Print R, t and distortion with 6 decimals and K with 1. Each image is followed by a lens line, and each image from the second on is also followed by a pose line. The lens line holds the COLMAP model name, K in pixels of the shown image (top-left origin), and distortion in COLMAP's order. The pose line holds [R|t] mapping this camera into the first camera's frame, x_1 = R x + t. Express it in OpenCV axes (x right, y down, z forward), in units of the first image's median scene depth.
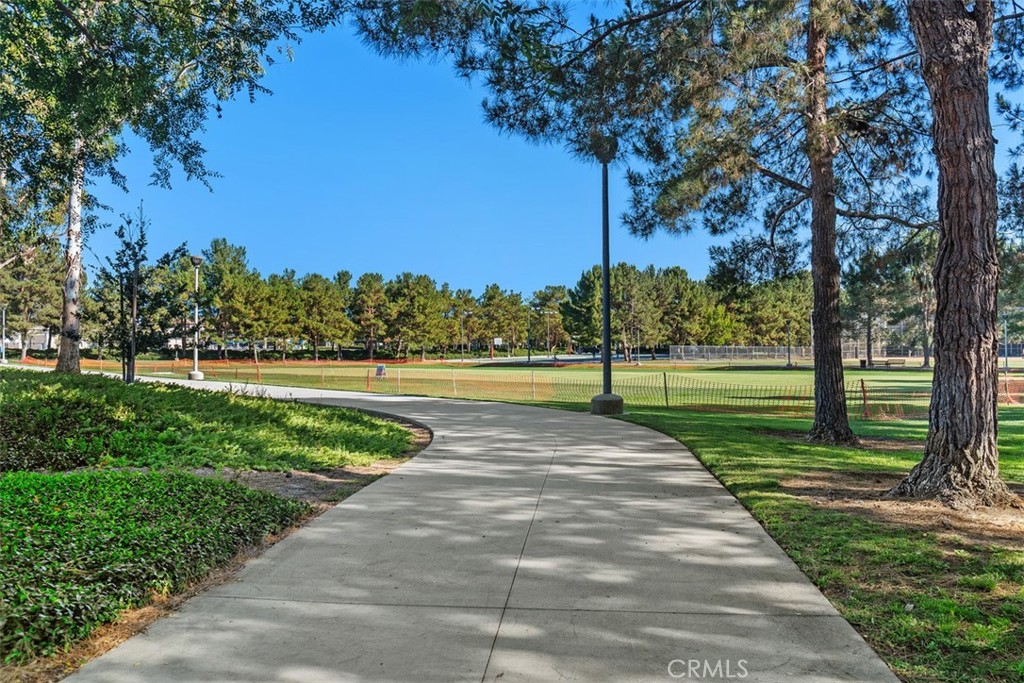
lens RADIAL K [[860.4, 0, 512.6], [0, 860.4, 344.7], [0, 0, 1]] dist [-0.005656, -0.000166]
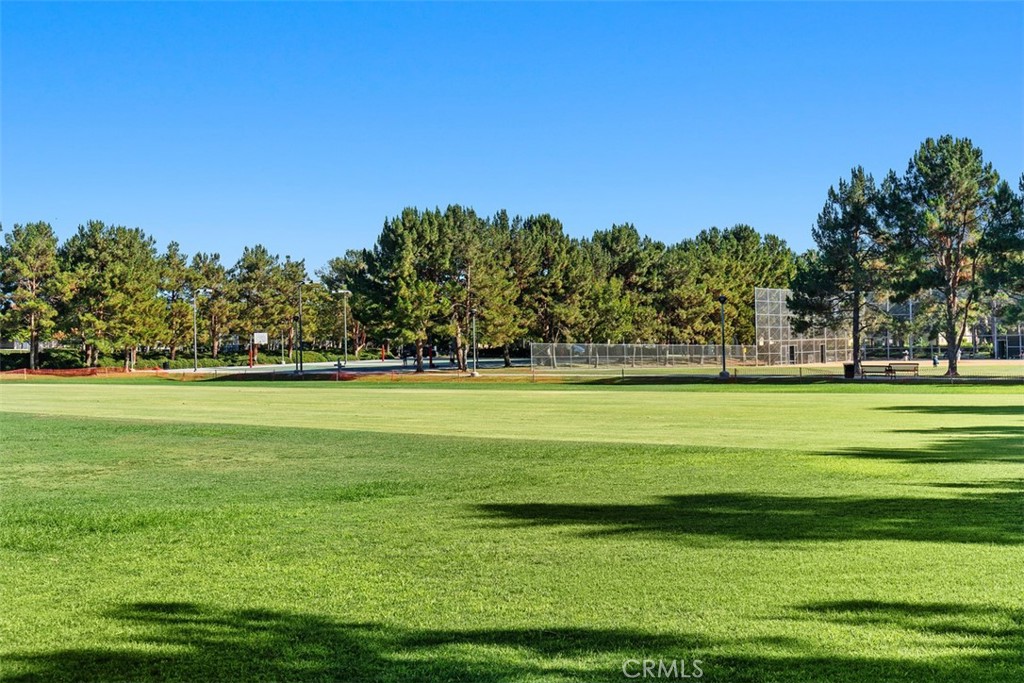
lens RADIAL K [[1206.9, 0, 511.8], [0, 1206.9, 339.2], [0, 0, 1]] dist [-0.038229, 0.000000]
pose [[0.990138, -0.002979, 0.140061, 0.045667], [0.003920, 0.999972, -0.006445, 0.003239], [-0.140038, 0.006931, 0.990122, 0.148978]]
